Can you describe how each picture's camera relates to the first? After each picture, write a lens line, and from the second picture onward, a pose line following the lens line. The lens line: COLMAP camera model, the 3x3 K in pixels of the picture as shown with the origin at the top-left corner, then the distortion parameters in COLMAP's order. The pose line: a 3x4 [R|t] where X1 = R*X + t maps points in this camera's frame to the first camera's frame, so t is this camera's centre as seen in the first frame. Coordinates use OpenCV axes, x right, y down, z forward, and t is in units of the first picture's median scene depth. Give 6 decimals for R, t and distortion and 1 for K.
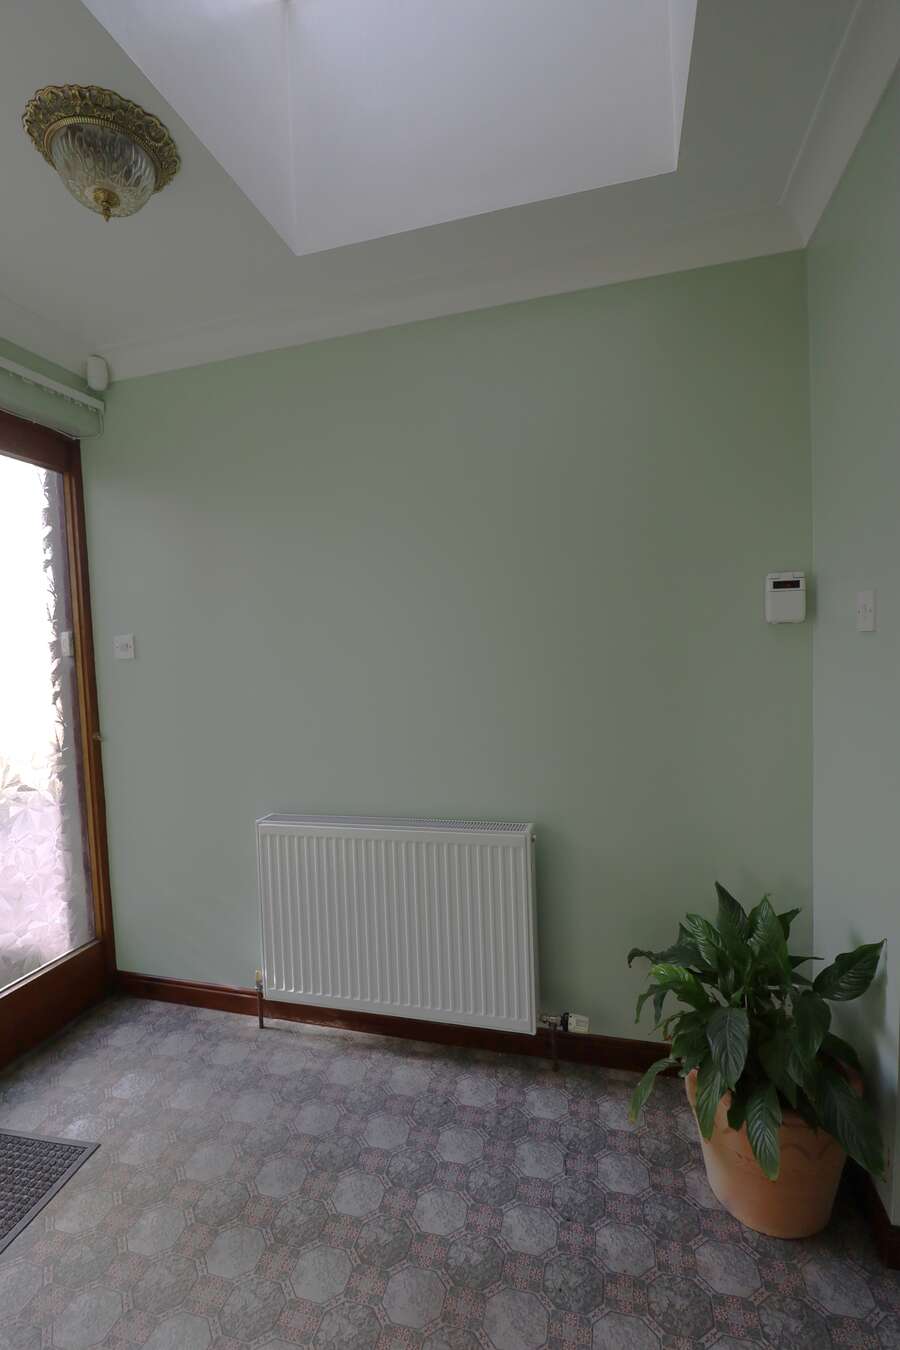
lens RADIAL K [[620.9, 0, 441.0], [0, 620.9, 673.0], [0, 0, 1]] dist [-0.021250, -0.004832]
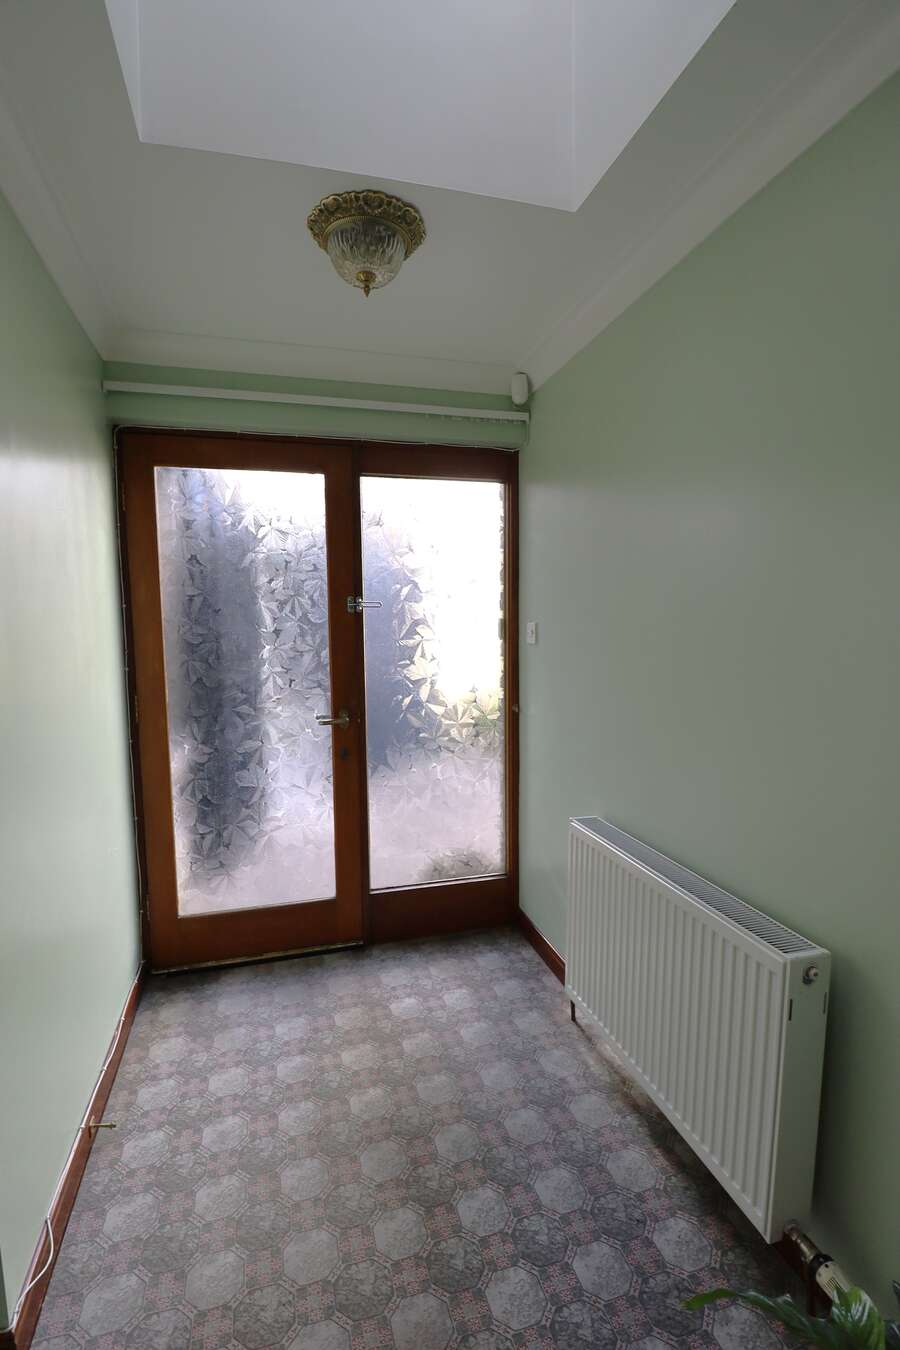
lens RADIAL K [[620.9, 0, 442.6], [0, 620.9, 674.9], [0, 0, 1]] dist [-0.021250, -0.004832]
pose [[0.513547, 0.113317, -0.850546, 0.472347], [-0.052708, 0.993536, 0.100543, -0.091753], [0.856441, -0.006802, 0.516200, 0.355865]]
